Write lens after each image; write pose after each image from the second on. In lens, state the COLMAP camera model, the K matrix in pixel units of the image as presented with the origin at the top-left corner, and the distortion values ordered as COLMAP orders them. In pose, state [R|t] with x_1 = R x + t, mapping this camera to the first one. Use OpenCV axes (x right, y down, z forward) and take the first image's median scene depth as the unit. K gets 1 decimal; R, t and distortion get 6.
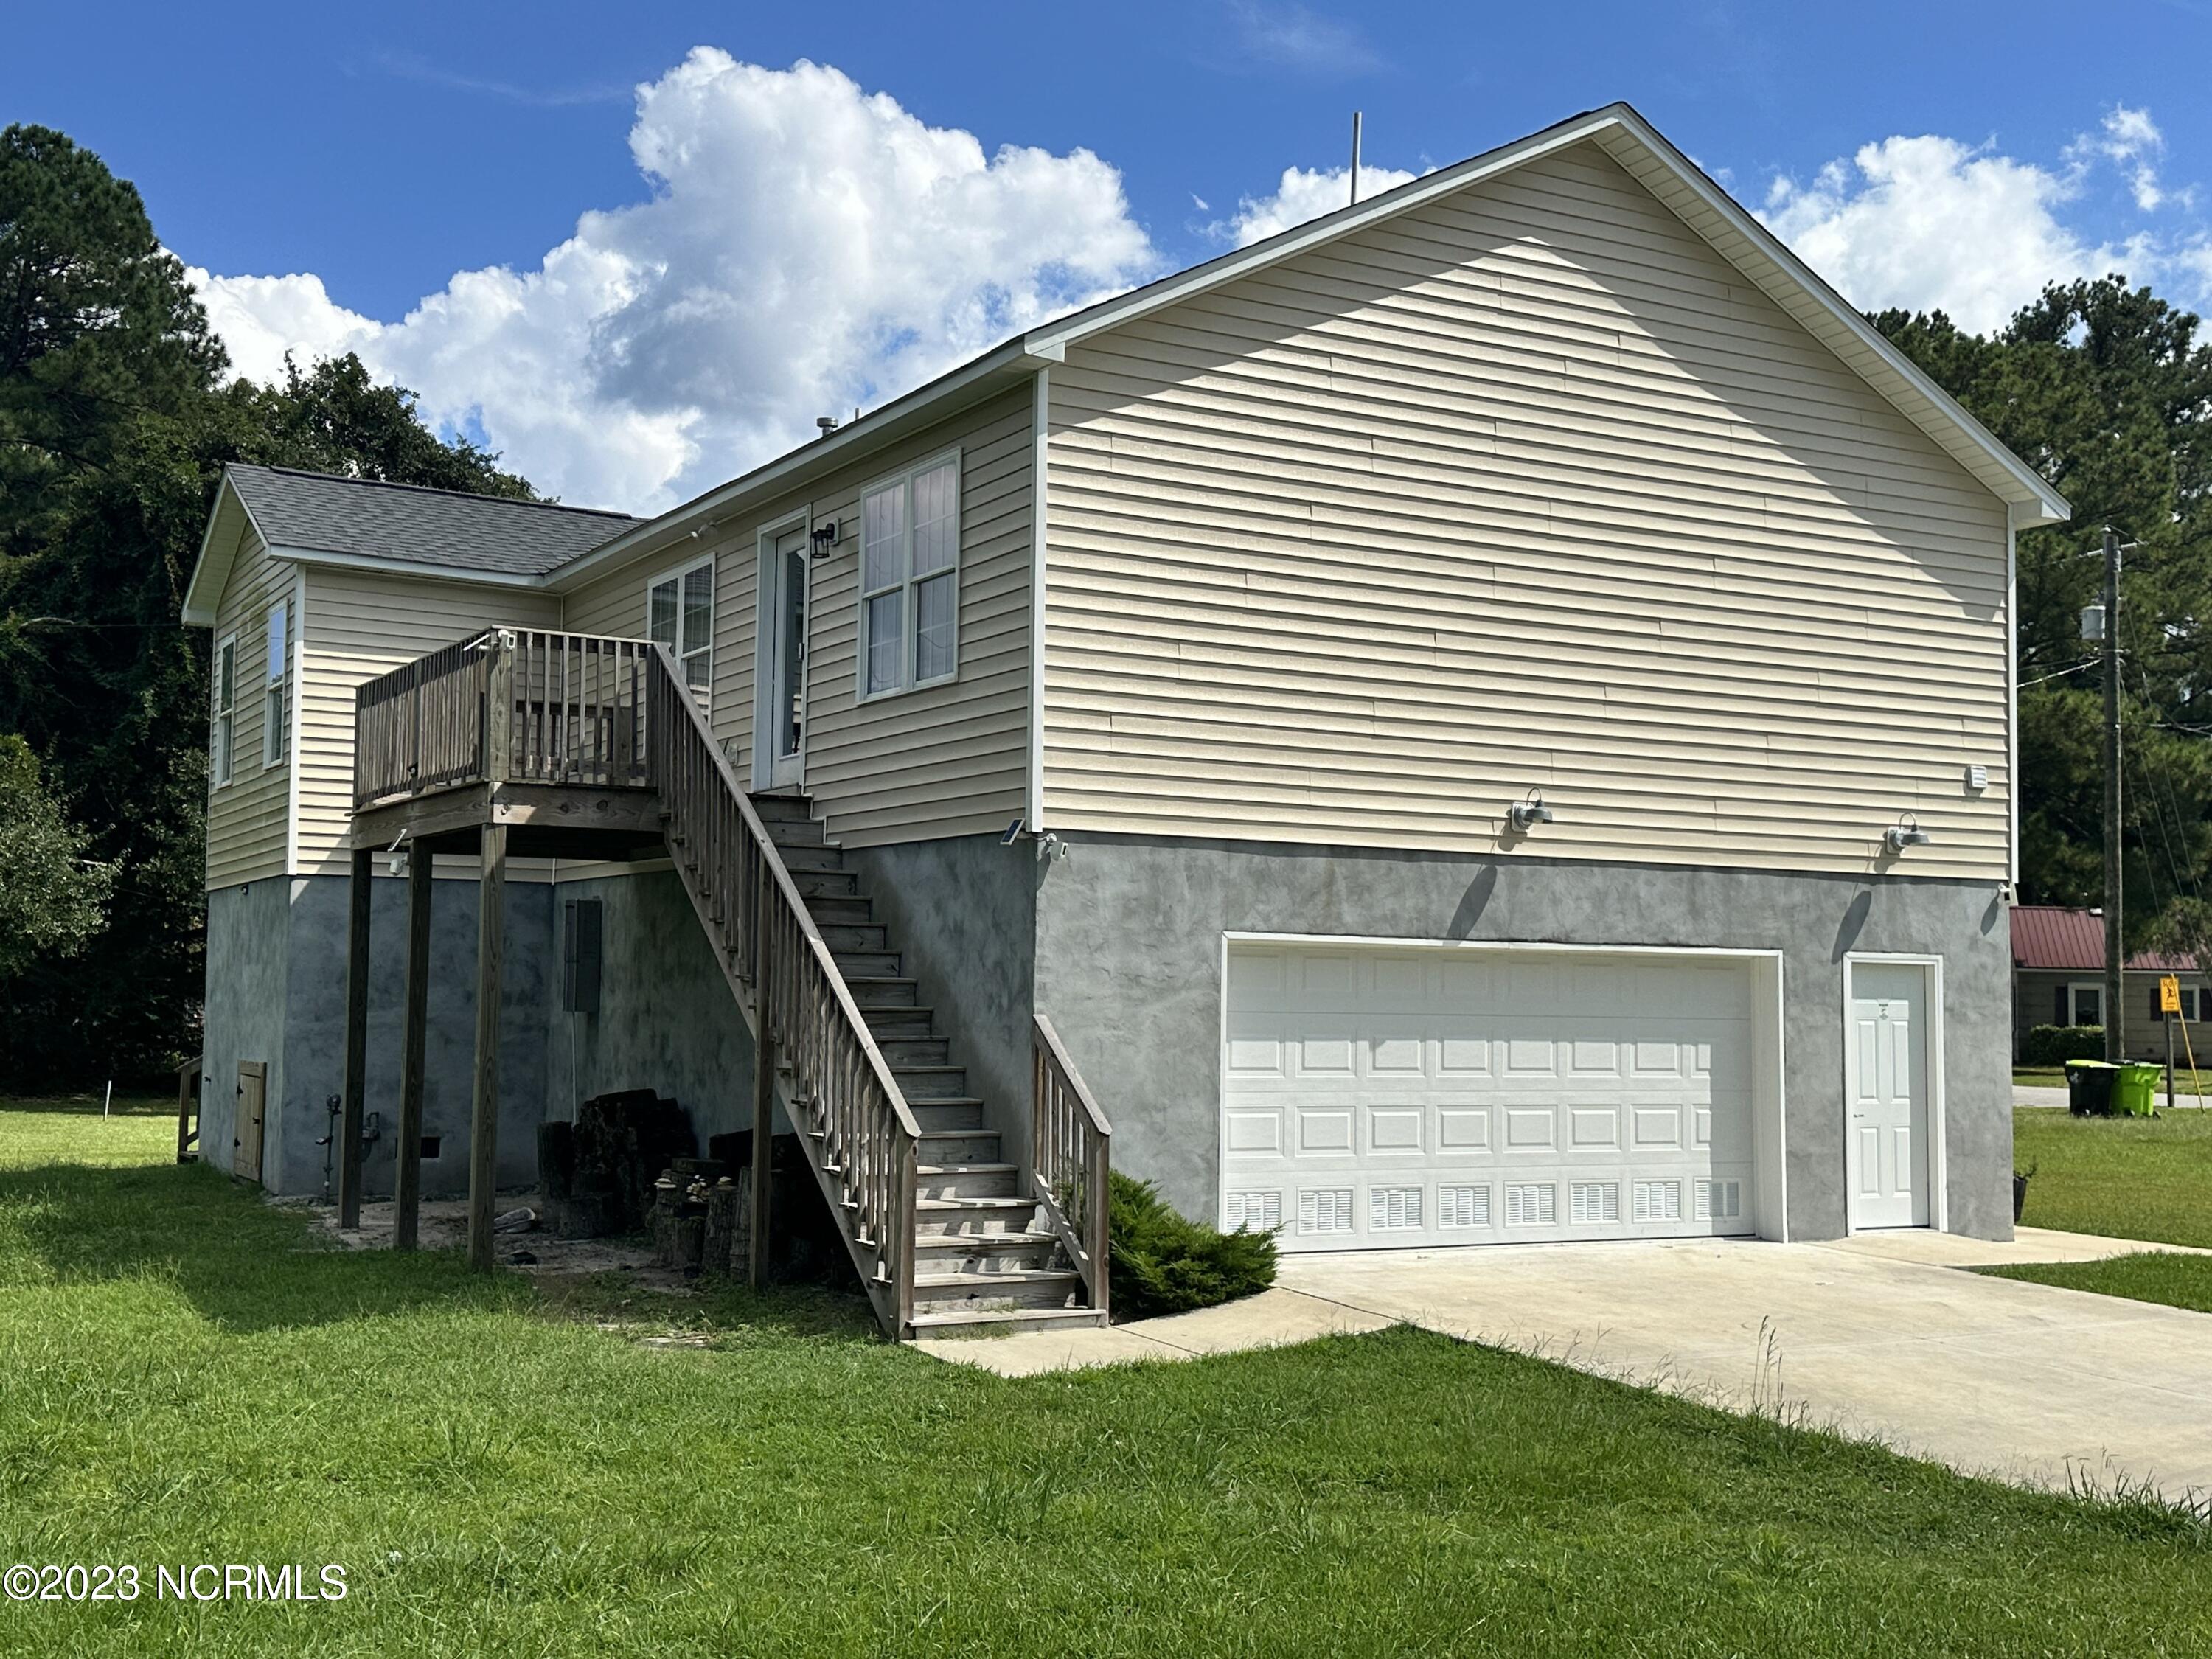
lens RADIAL K [[2402.0, 0, 1105.1], [0, 2402.0, 825.8], [0, 0, 1]] dist [0.012943, 0.000000]
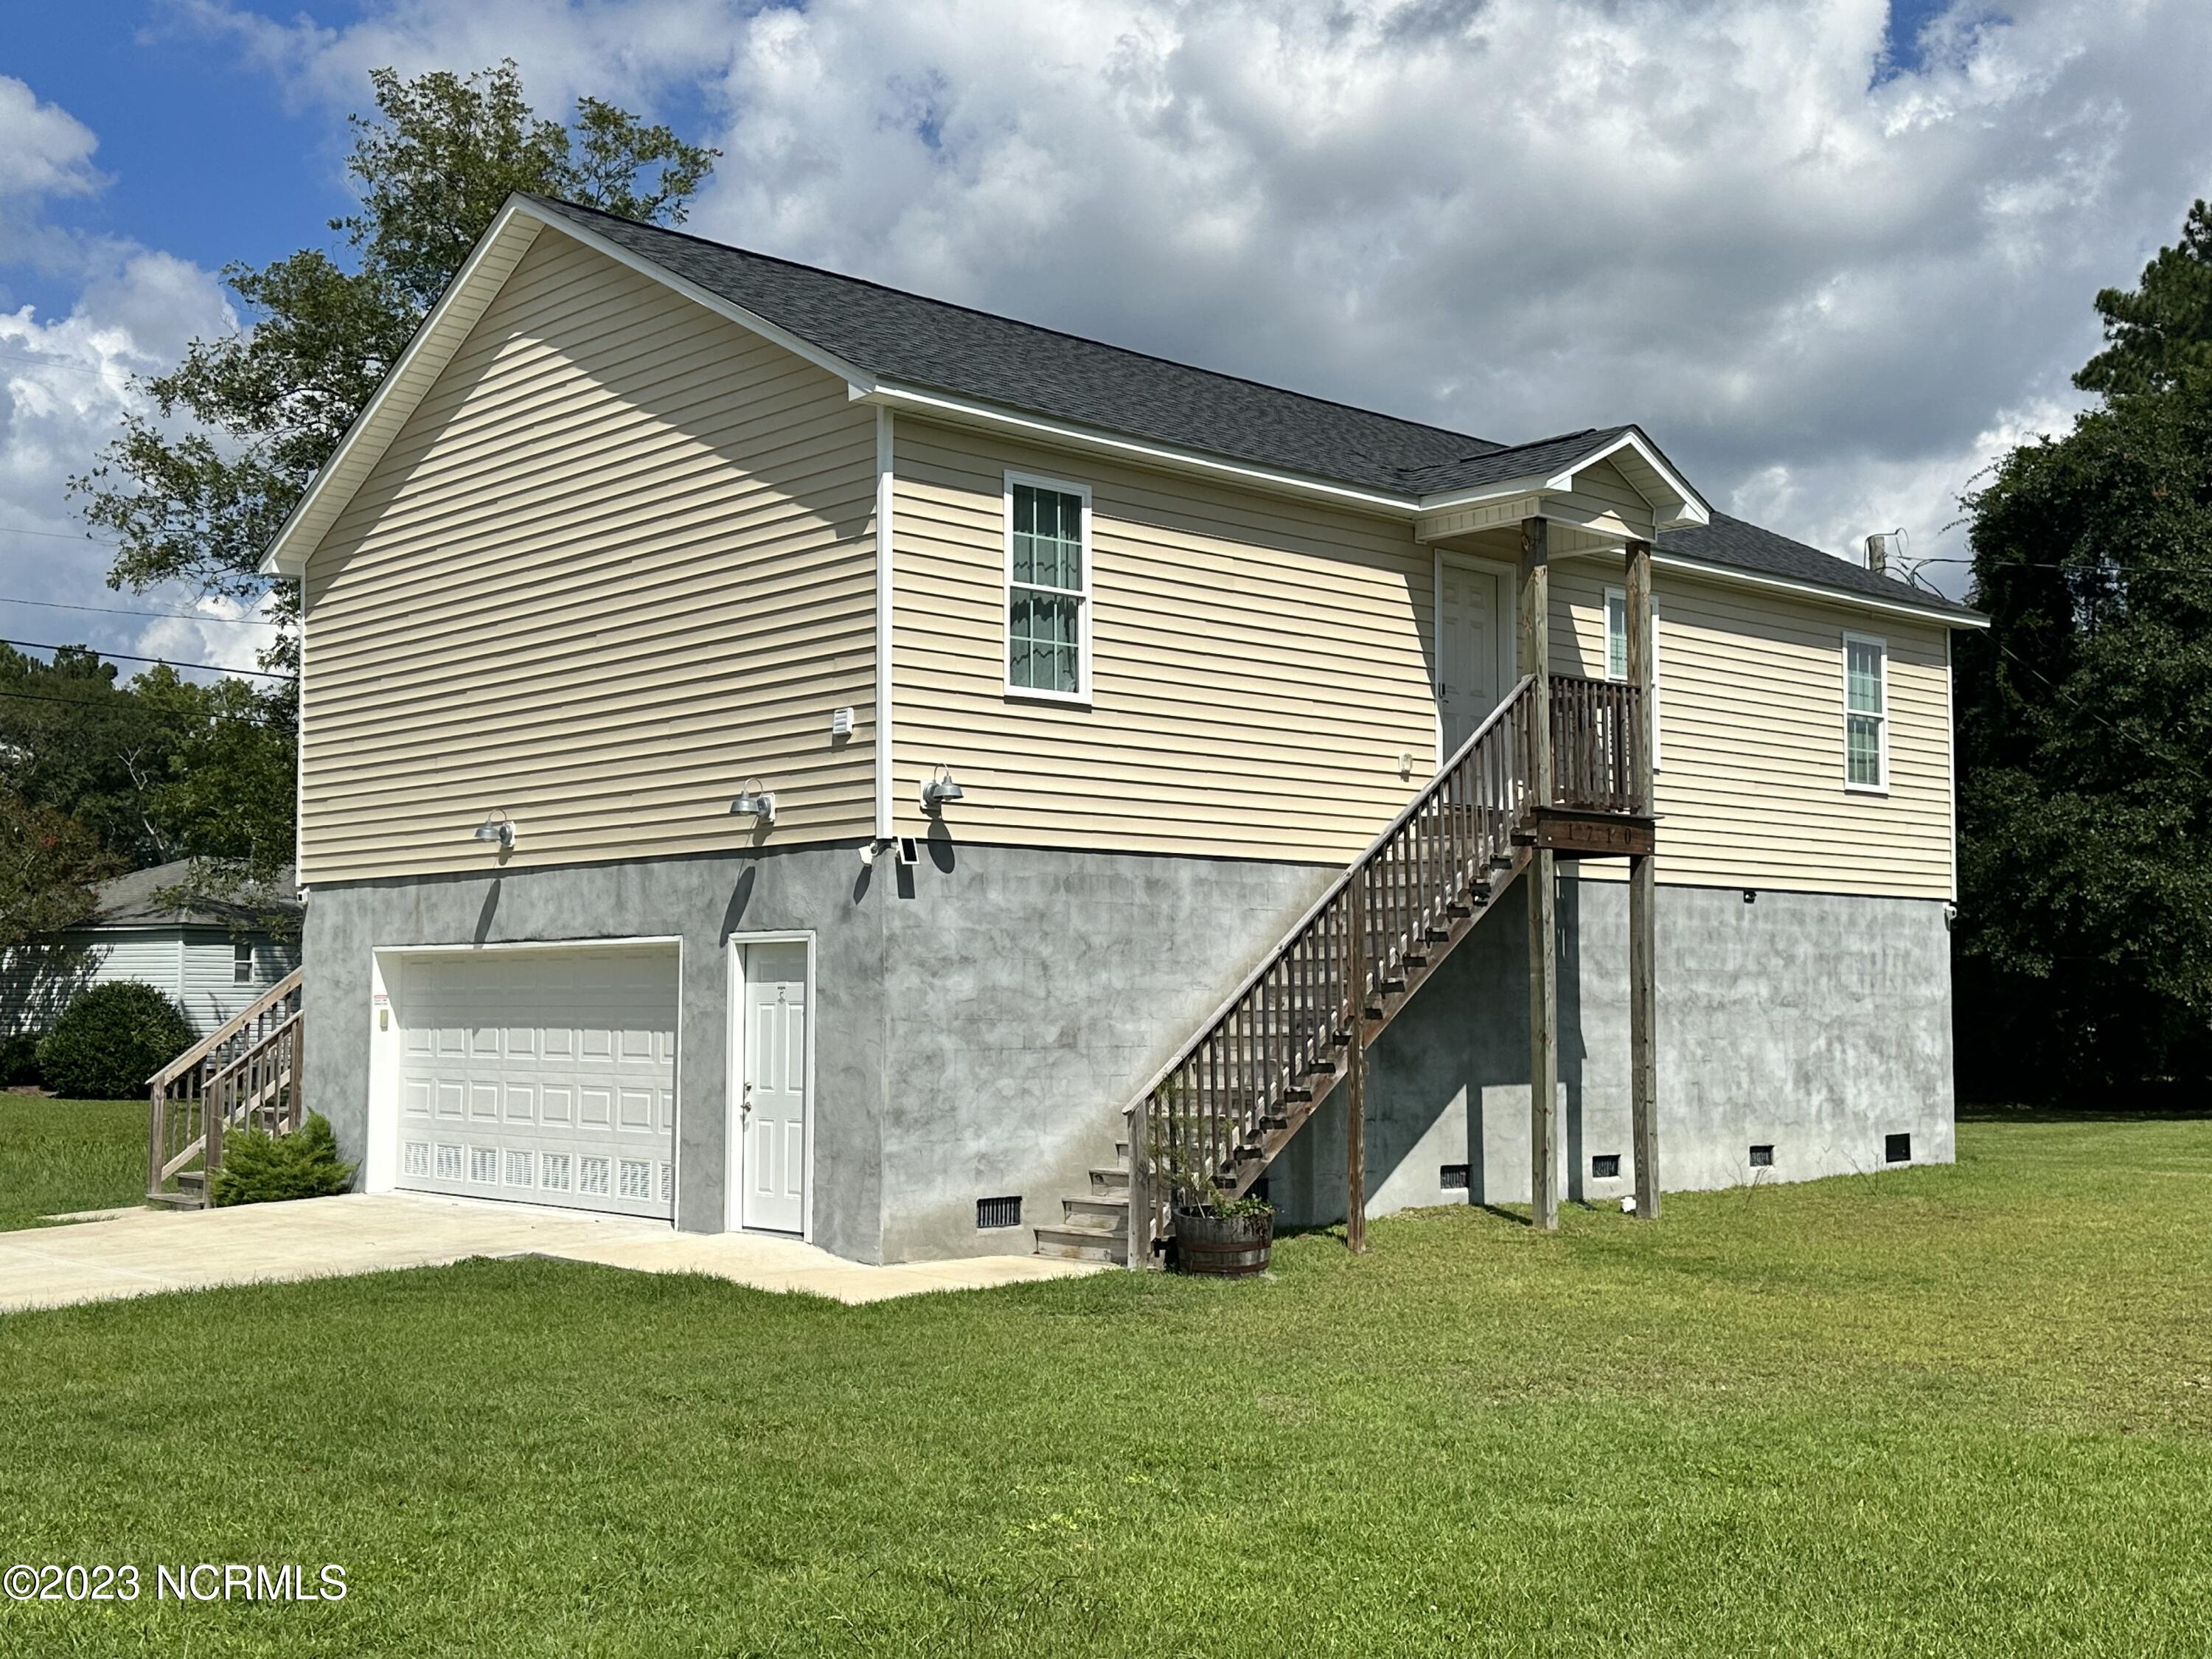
lens RADIAL K [[2402.0, 0, 1106.5], [0, 2402.0, 832.5], [0, 0, 1]] dist [0.012943, 0.000000]
pose [[0.261045, -0.082377, -0.961805, 1.272378], [0.079282, 0.994816, -0.063686, 0.085760], [0.962065, -0.059629, 0.266223, 0.901973]]
